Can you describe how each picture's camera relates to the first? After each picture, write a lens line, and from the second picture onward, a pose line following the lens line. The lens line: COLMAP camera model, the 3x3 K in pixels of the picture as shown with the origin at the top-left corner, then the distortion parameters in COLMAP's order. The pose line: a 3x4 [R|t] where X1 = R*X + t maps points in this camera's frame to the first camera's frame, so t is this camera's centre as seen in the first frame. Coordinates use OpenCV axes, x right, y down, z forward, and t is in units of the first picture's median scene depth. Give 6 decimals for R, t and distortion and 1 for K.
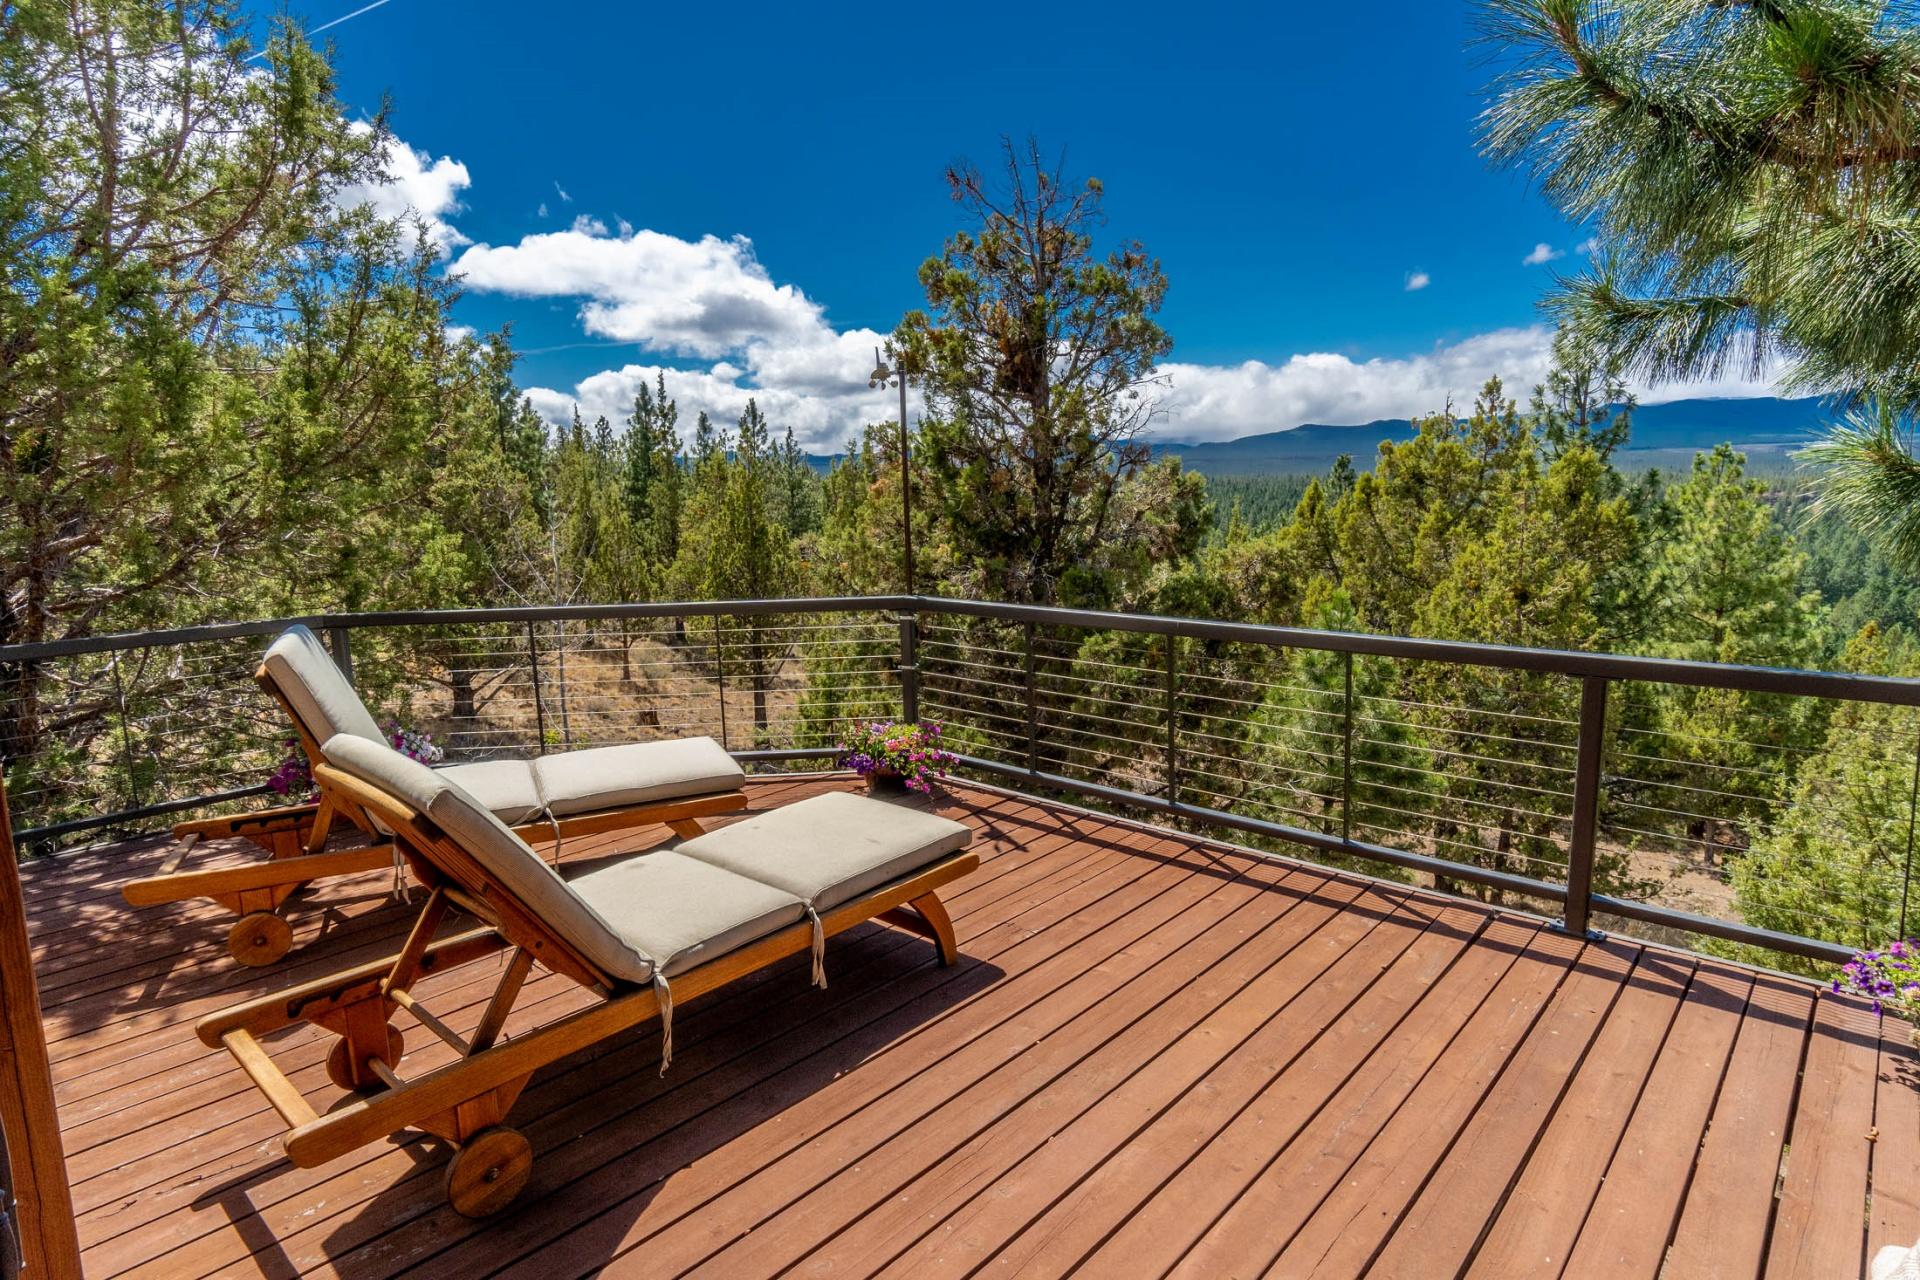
lens RADIAL K [[1038.9, 0, 956.9], [0, 1038.9, 640.9], [0, 0, 1]] dist [-0.001431, -0.000147]
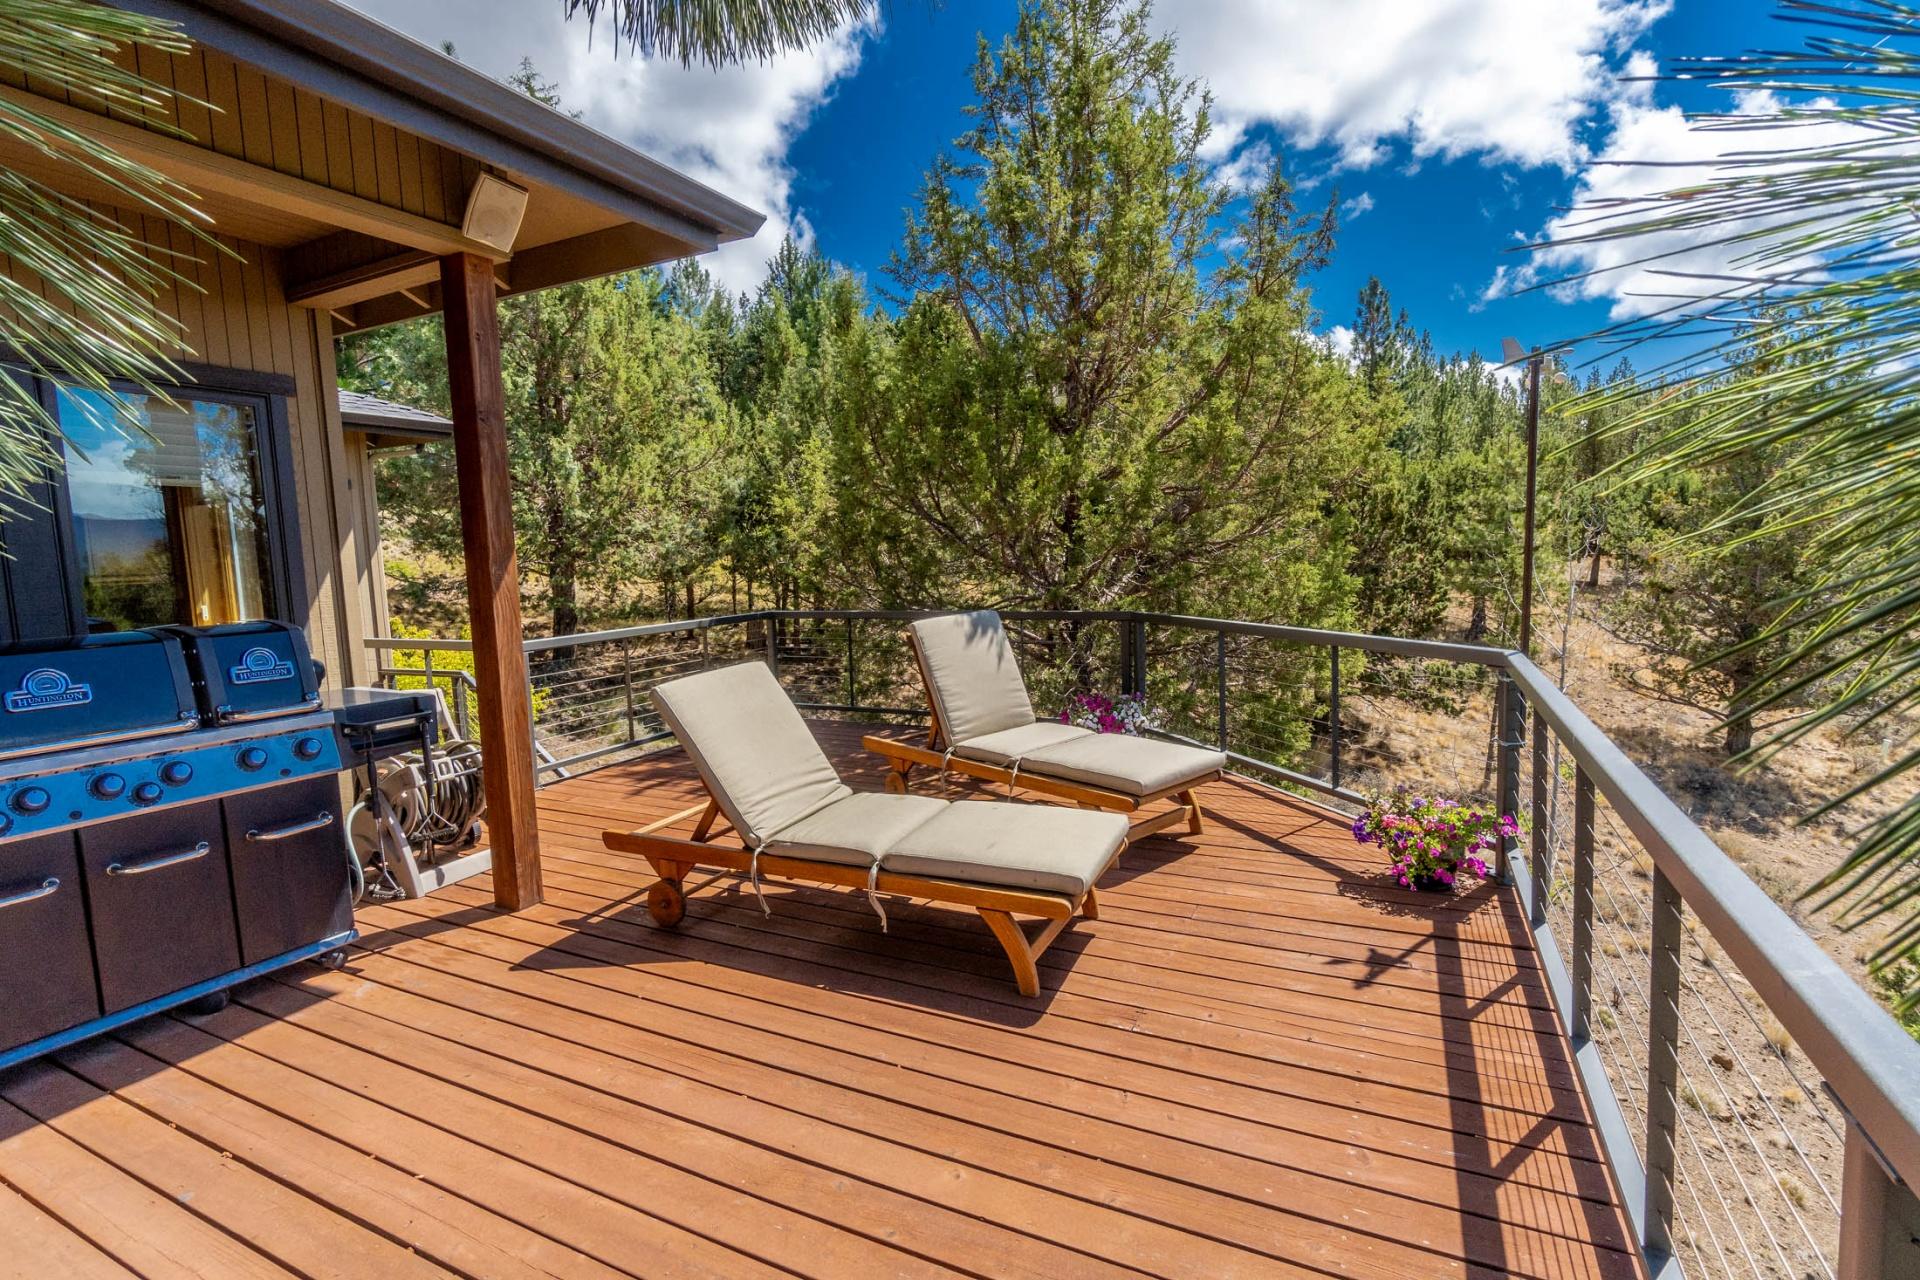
lens RADIAL K [[896.0, 0, 954.2], [0, 896.0, 636.5], [0, 0, 1]] dist [0.003292, 0.000120]
pose [[0.274405, 0.106263, -0.955725, 0.582277], [-0.118602, 0.990027, 0.076024, -0.067474], [0.954272, 0.092489, 0.284271, 0.501737]]
